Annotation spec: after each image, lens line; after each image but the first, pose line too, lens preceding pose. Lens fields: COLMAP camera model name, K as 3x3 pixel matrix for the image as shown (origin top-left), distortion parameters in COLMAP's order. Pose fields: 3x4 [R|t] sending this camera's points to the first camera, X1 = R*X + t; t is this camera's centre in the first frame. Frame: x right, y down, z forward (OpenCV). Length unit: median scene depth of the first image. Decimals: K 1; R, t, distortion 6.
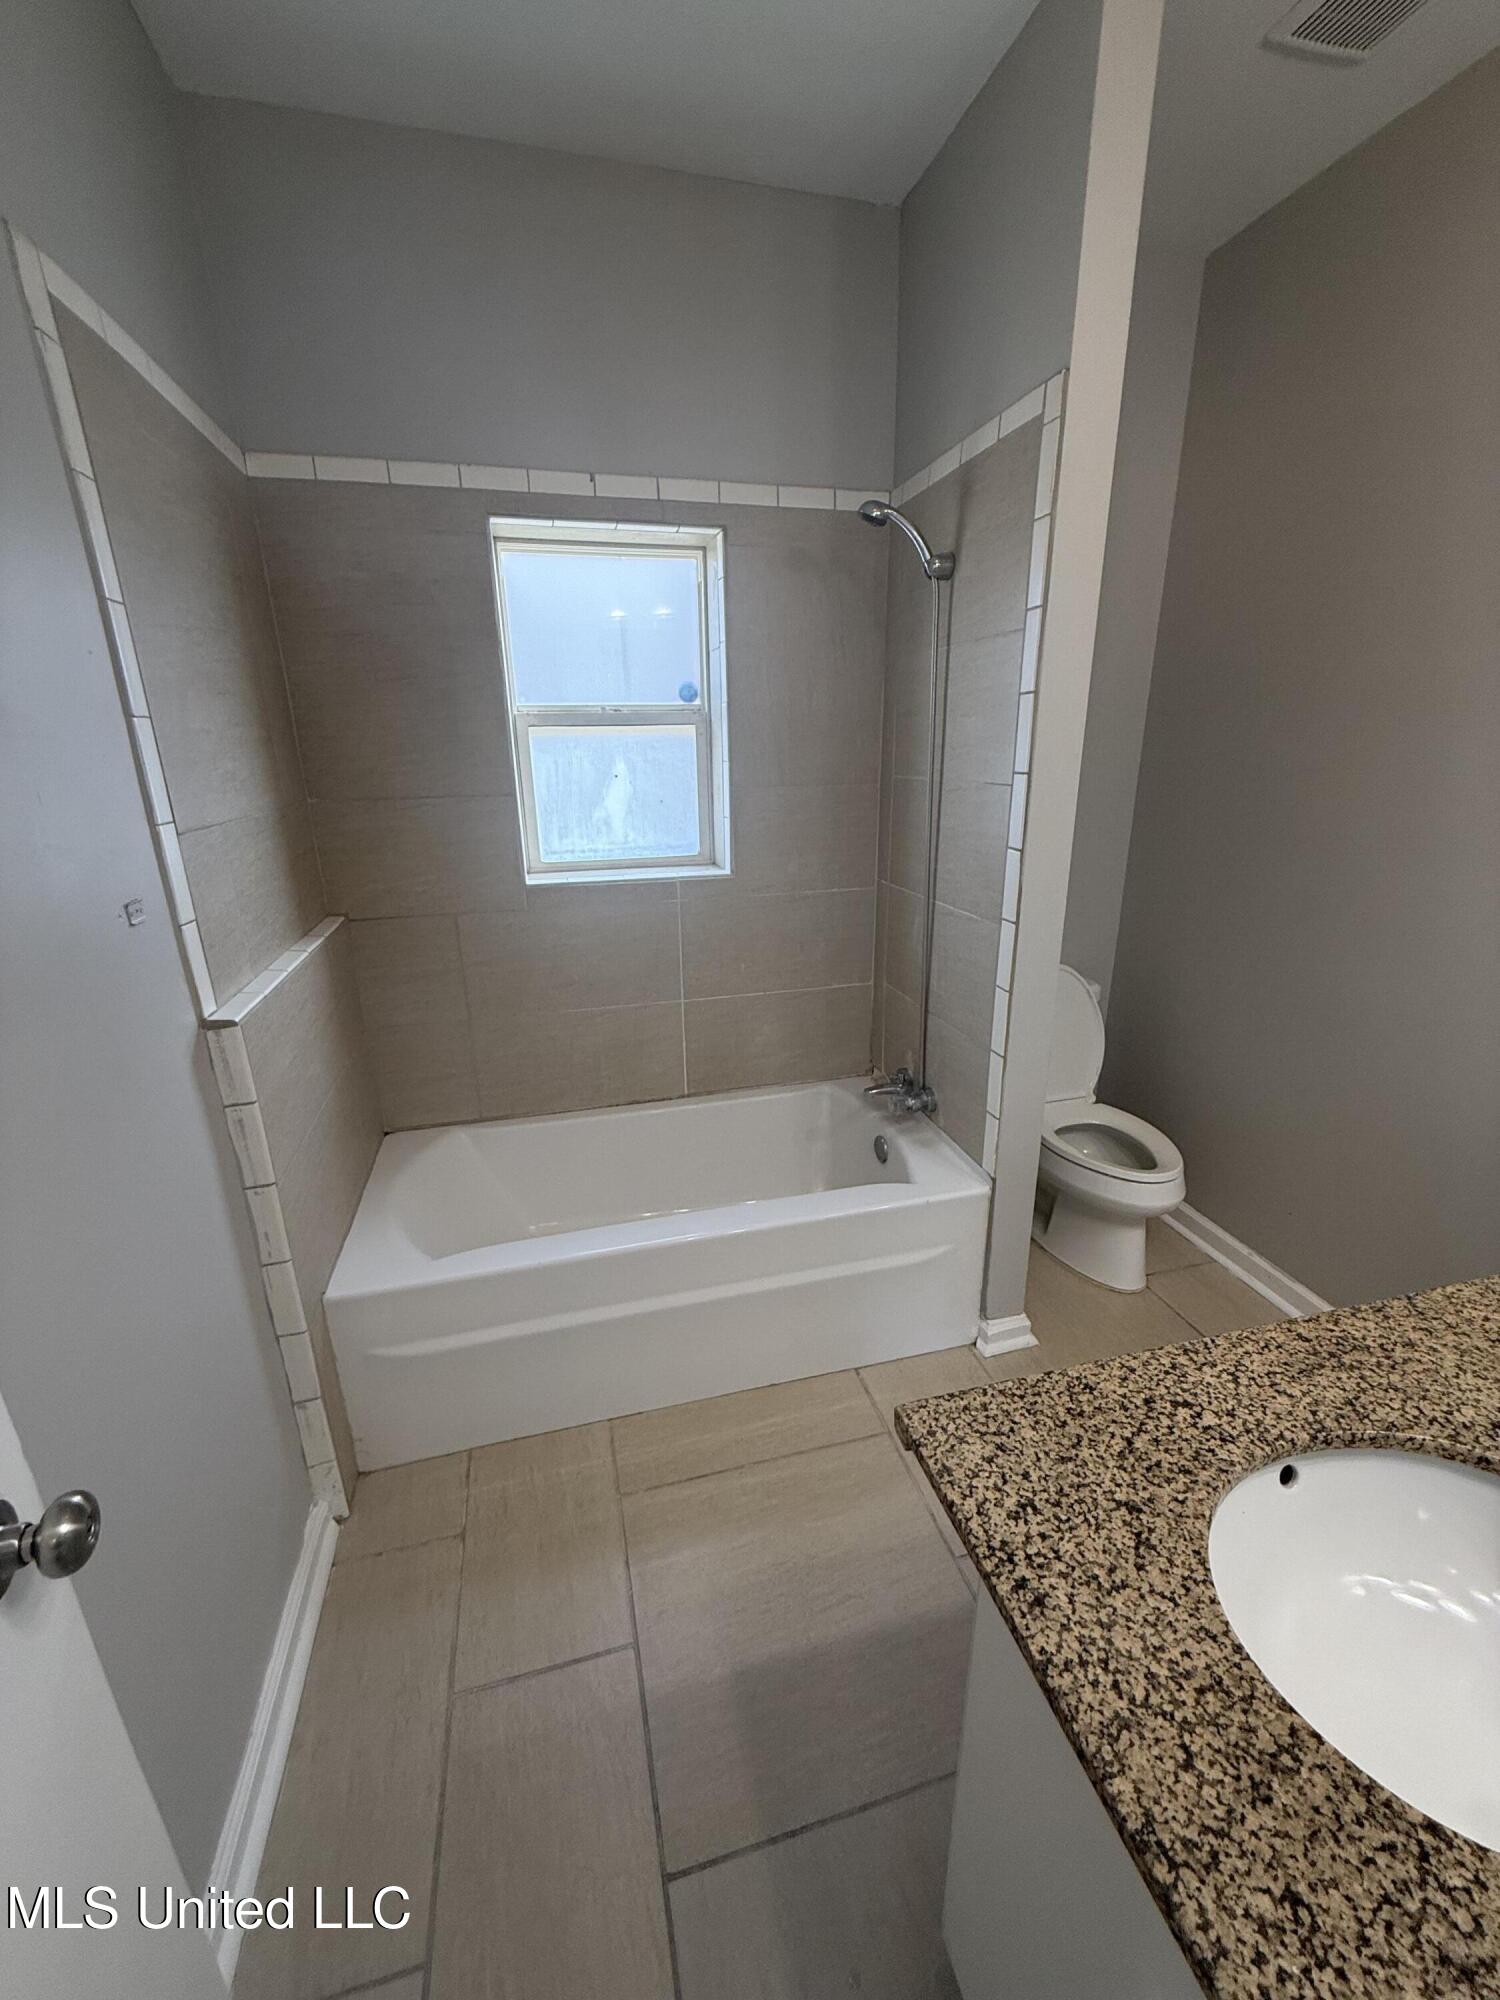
lens RADIAL K [[797.7, 0, 750.3], [0, 797.7, 1002.6], [0, 0, 1]] dist [0.011245, 0.000164]
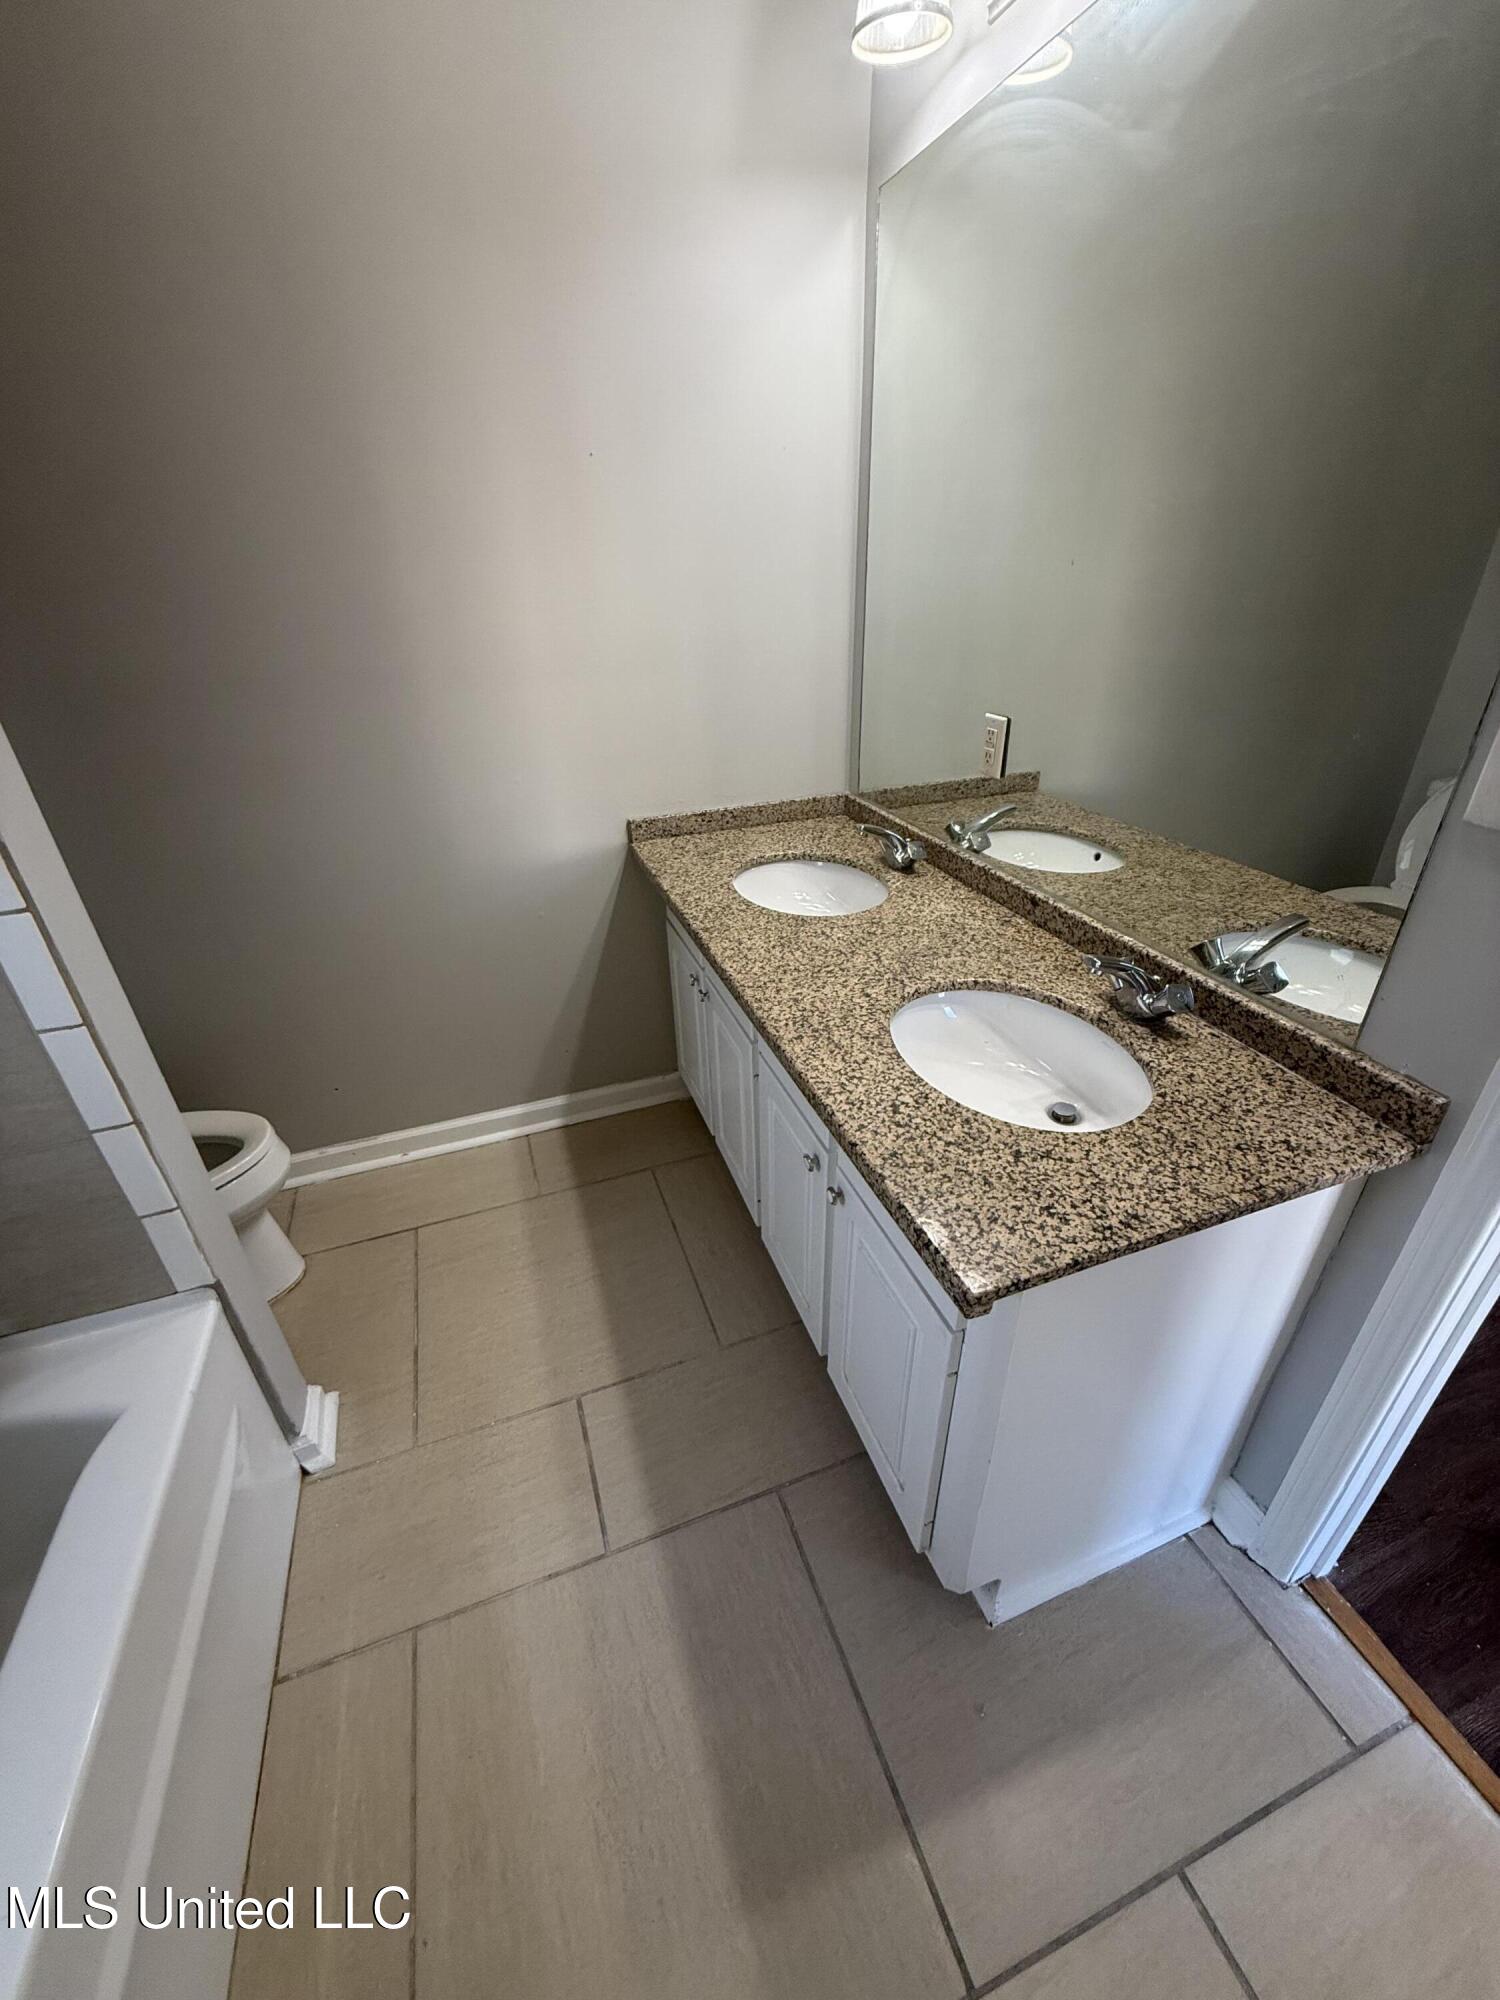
lens RADIAL K [[797.7, 0, 748.0], [0, 797.7, 1000.6], [0, 0, 1]] dist [0.011245, 0.000164]
pose [[-0.084963, -0.471264, 0.877890, -0.411936], [0.338507, 0.815018, 0.470274, -0.267992], [-0.937120, 0.337128, 0.090280, 0.988203]]
